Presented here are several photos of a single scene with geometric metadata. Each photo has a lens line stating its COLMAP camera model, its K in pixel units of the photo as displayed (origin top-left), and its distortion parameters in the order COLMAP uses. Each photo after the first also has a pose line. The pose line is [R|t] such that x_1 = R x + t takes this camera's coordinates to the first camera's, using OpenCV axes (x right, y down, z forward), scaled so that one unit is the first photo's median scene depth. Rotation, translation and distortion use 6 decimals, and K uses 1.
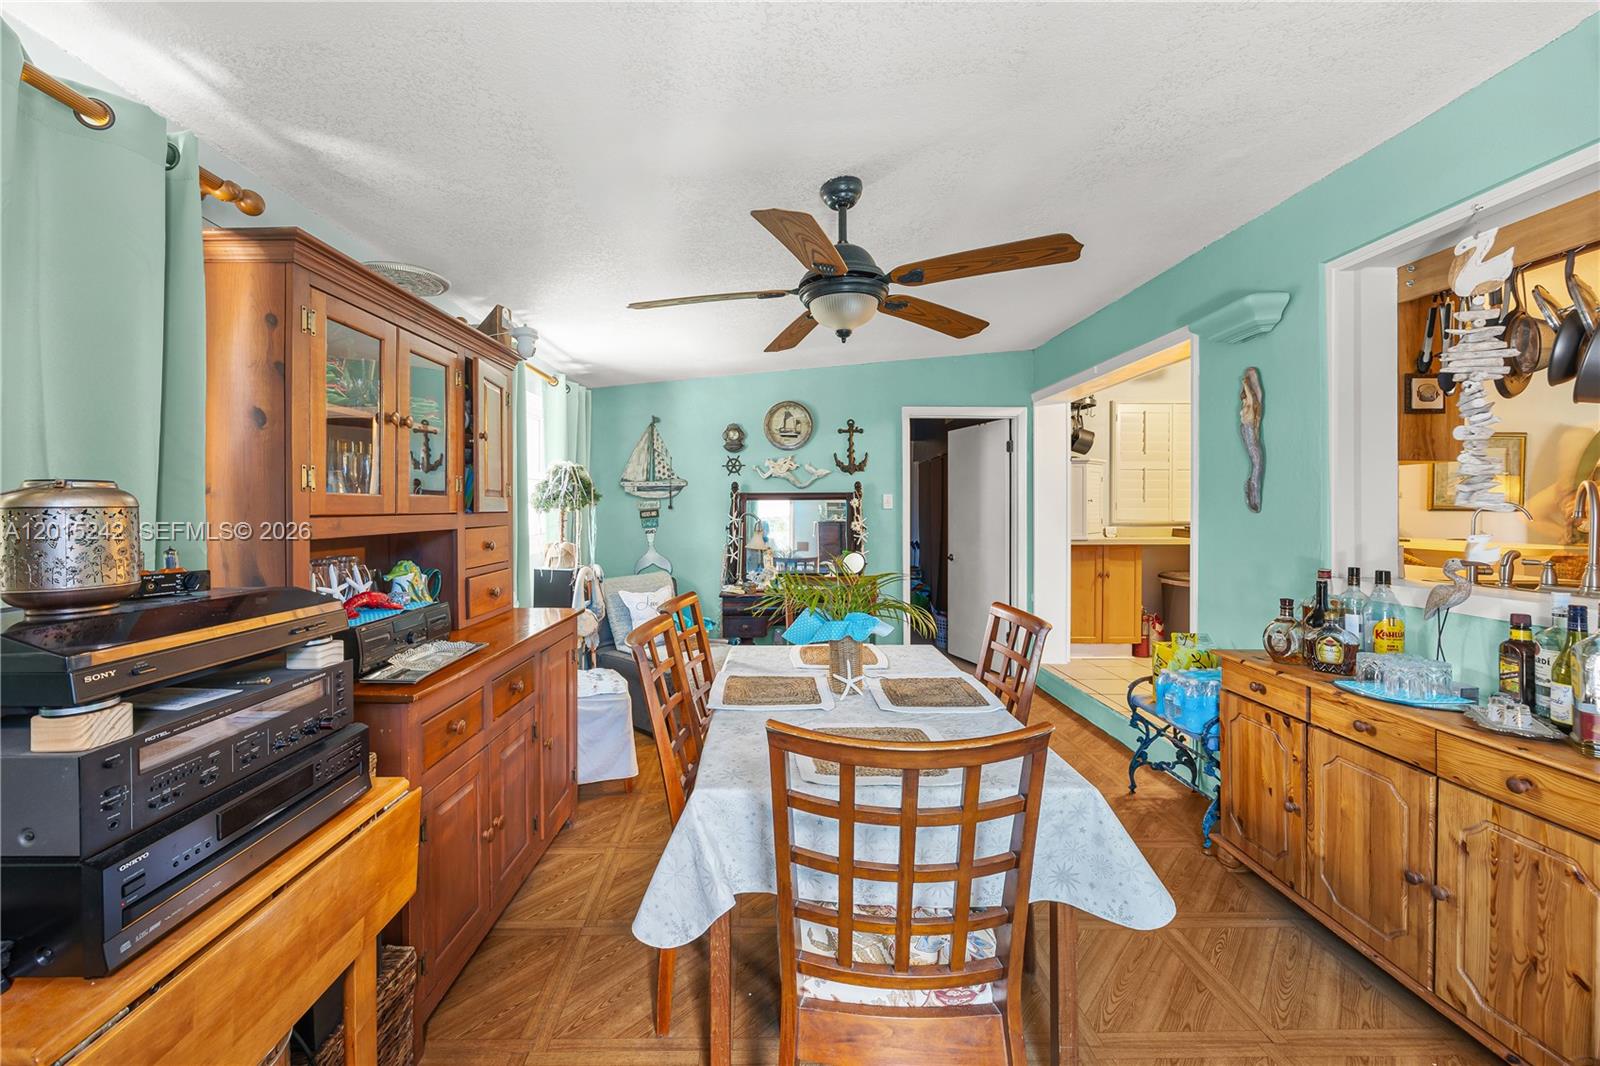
lens RADIAL K [[652.0, 0, 797.1], [0, 652.0, 509.0], [0, 0, 1]] dist [-0.001977, -0.000014]
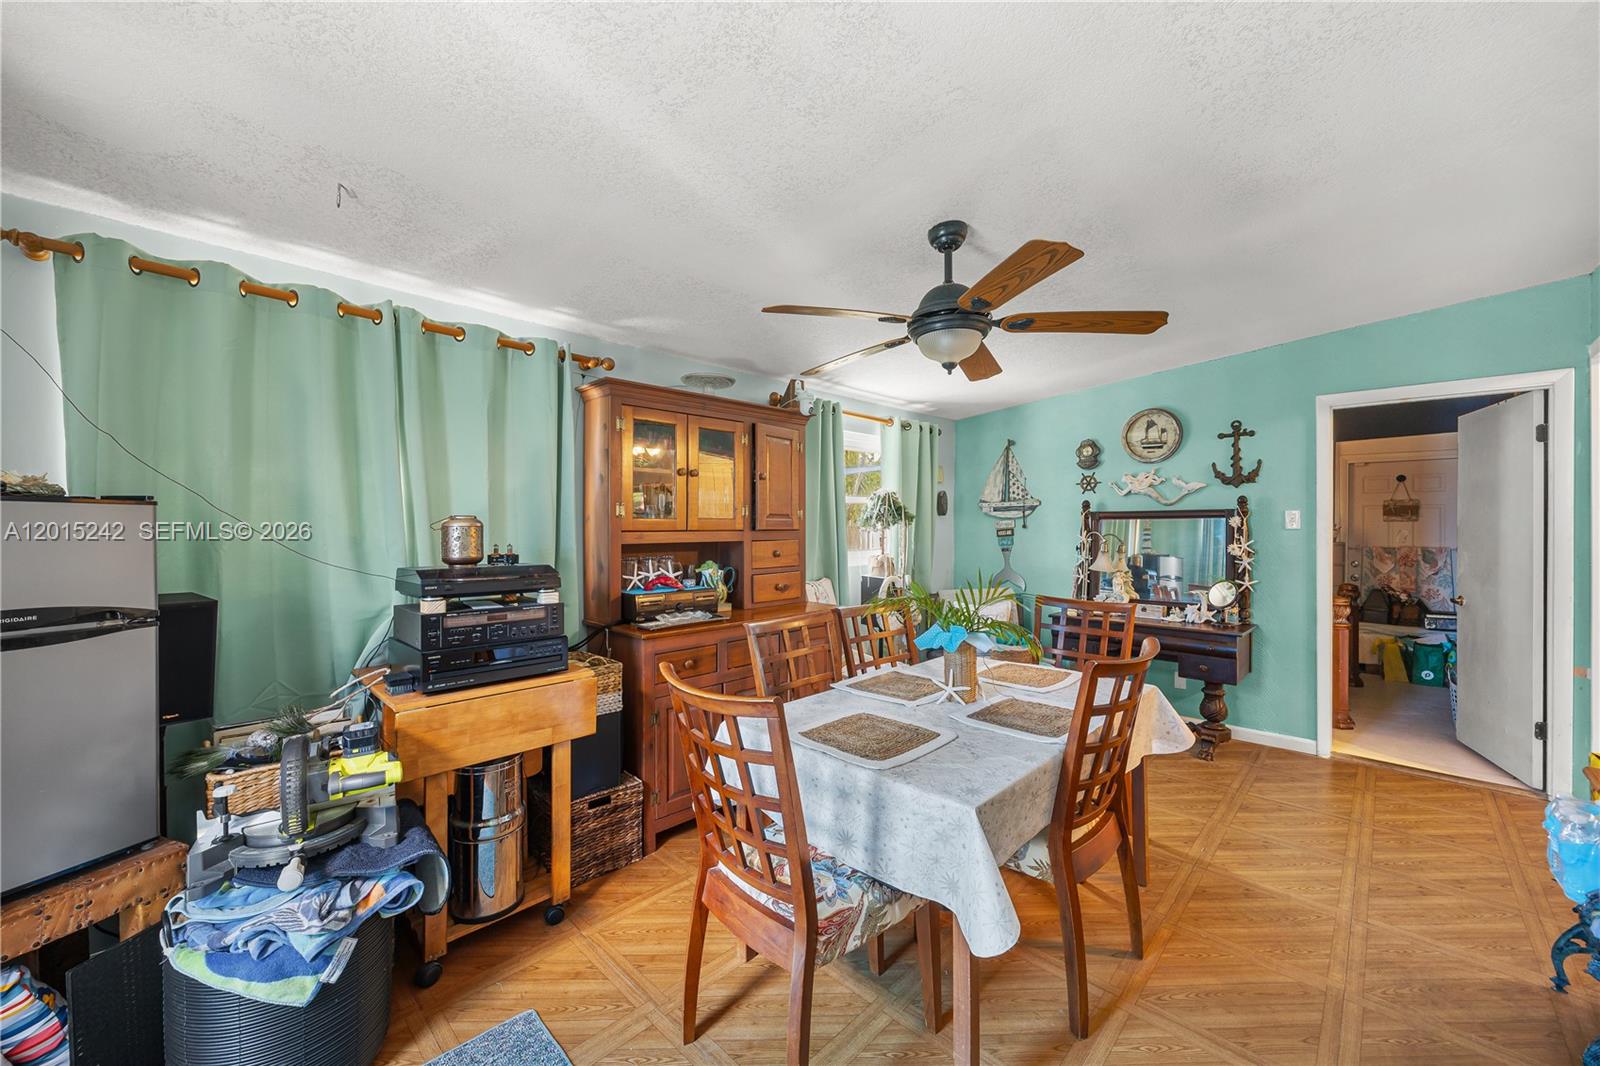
lens RADIAL K [[646.3, 0, 791.9], [0, 646.3, 523.8], [0, 0, 1]] dist [-0.001736, 0.000016]
pose [[0.691778, -0.000736, -0.722110, 0.288255], [-0.003825, 0.999982, -0.004683, -0.000860], [0.722100, 0.006002, 0.691763, 0.031718]]
